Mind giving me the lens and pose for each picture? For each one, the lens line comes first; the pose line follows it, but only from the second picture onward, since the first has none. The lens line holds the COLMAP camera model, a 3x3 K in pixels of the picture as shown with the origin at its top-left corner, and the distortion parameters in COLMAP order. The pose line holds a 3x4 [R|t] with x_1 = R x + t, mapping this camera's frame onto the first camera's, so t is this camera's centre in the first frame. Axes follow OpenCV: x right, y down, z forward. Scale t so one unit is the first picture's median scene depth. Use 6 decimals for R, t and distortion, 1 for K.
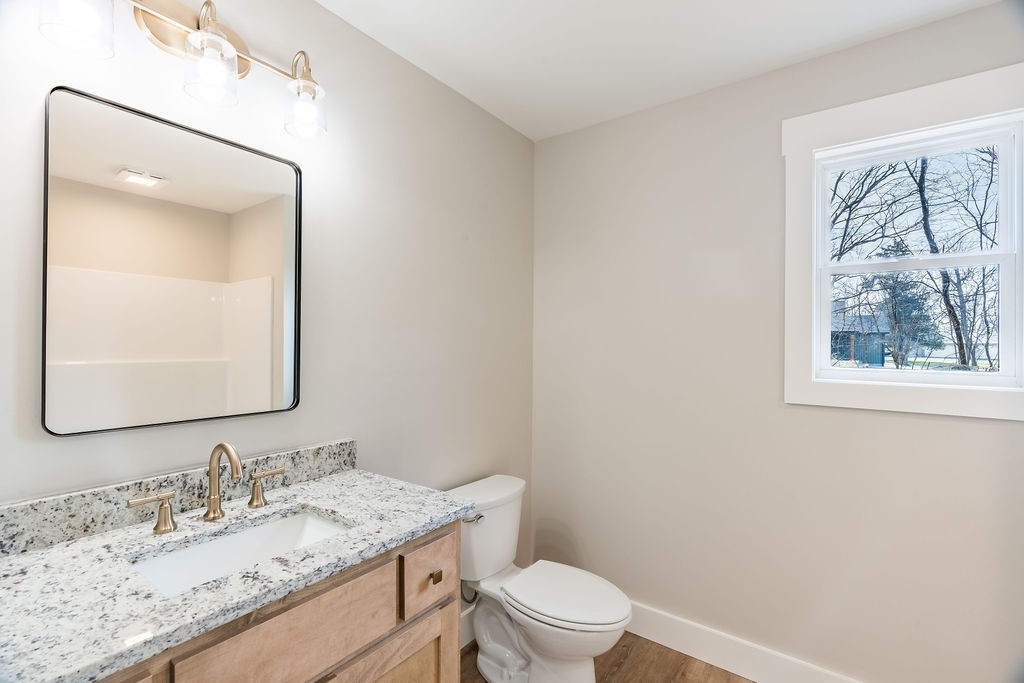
lens RADIAL K [[464.6, 0, 515.7], [0, 464.6, 339.9], [0, 0, 1]] dist [-0.004164, 0.000086]
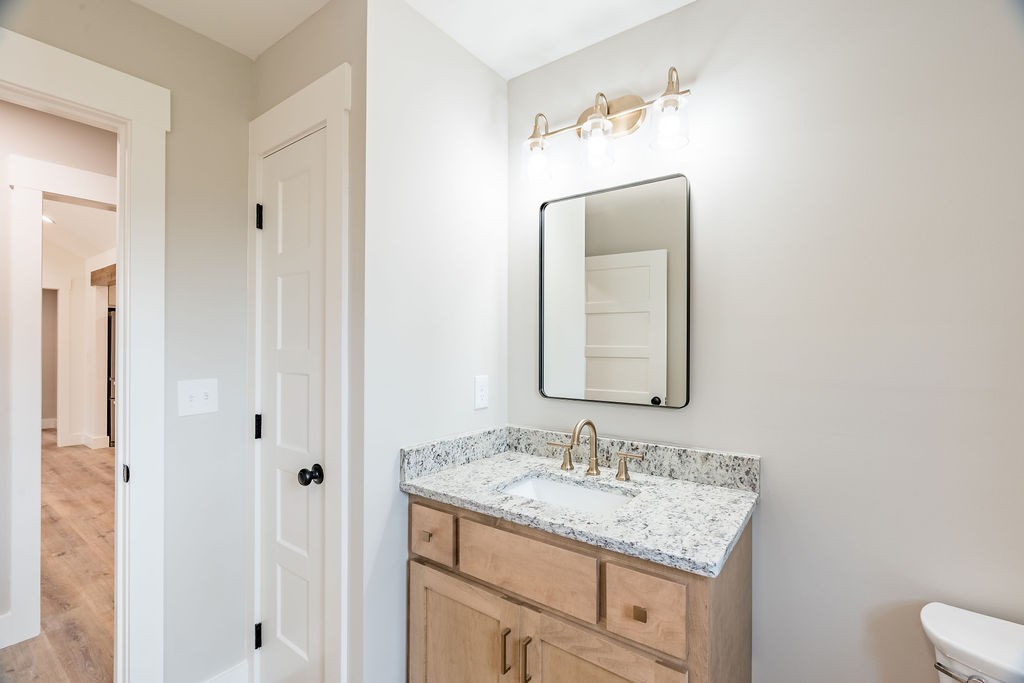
lens RADIAL K [[464.6, 0, 511.6], [0, 464.6, 340.5], [0, 0, 1]] dist [-0.004164, 0.000086]
pose [[-0.022033, -0.014261, -0.999656, 0.728019], [0.006140, 0.999877, -0.014400, 0.011530], [0.999738, -0.006455, -0.021943, 0.804446]]
